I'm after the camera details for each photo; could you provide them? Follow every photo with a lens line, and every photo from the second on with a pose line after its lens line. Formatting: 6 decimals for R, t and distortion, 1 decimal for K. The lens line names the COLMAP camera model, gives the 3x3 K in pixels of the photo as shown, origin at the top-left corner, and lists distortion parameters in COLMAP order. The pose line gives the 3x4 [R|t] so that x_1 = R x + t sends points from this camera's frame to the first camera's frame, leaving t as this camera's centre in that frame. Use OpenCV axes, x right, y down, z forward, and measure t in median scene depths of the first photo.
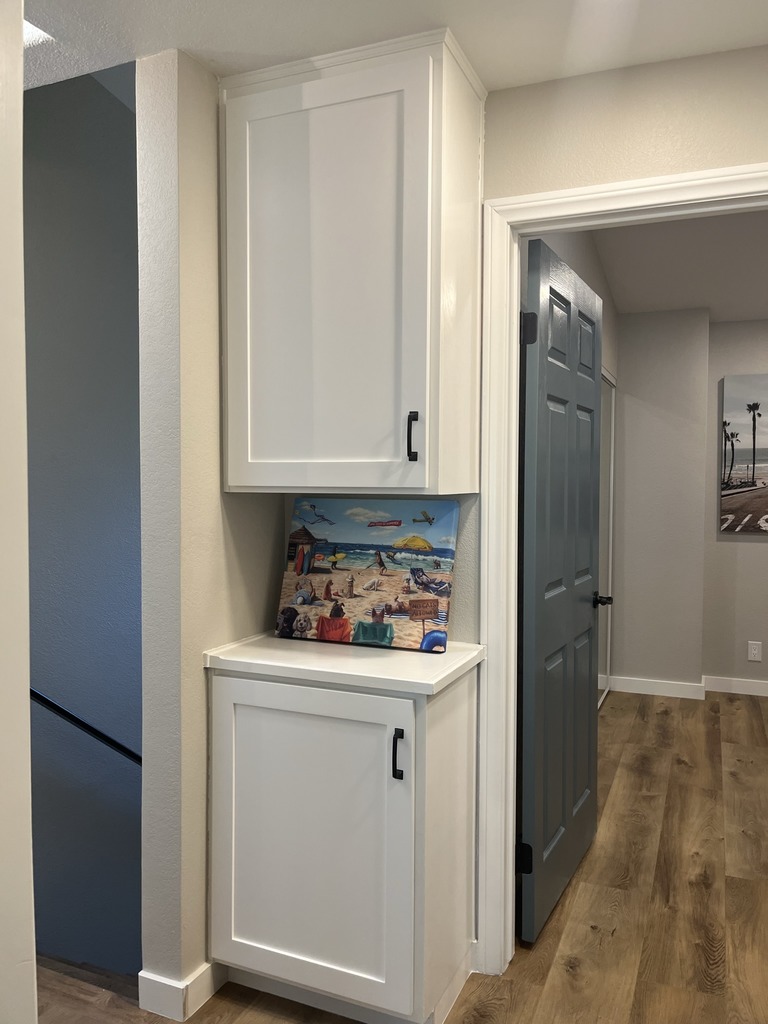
lens RADIAL K [[773.9, 0, 386.4], [0, 773.9, 512.0], [0, 0, 1]] dist [0.060622, -0.091224]
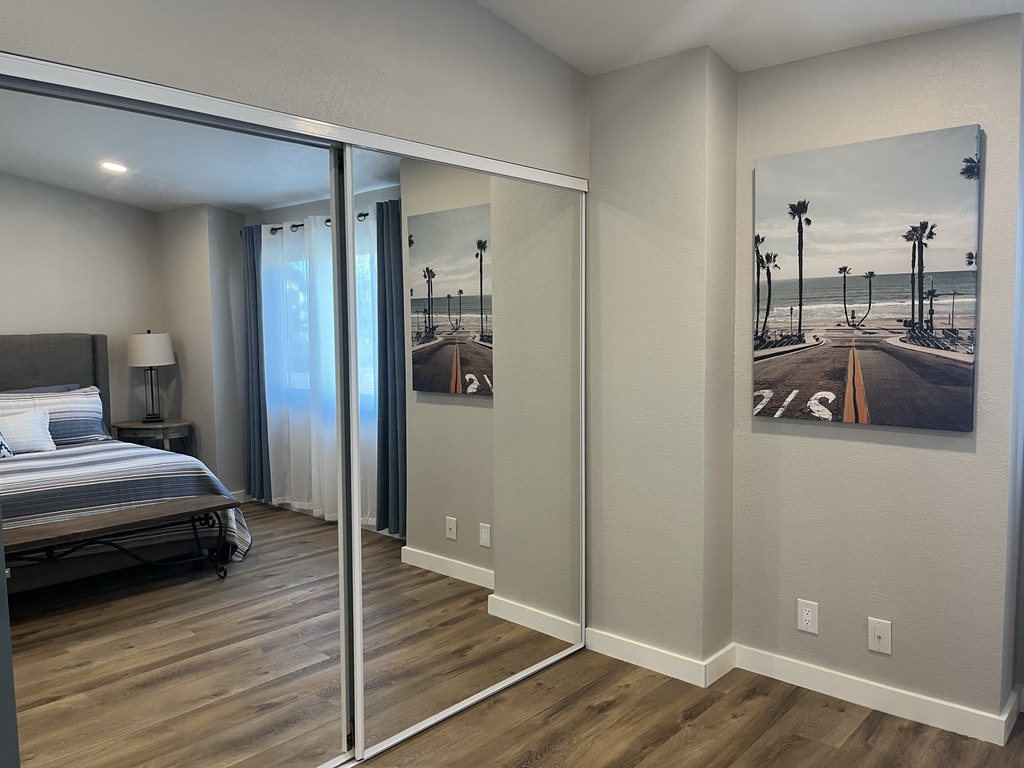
lens RADIAL K [[773.9, 0, 510.8], [0, 773.9, 382.9], [0, 0, 1]] dist [0.060622, -0.091224]
pose [[0.945126, 0.011676, -0.326498, 0.454226], [-0.000196, 0.999381, 0.035171, -0.023244], [0.326707, -0.033177, 0.944543, 0.364674]]
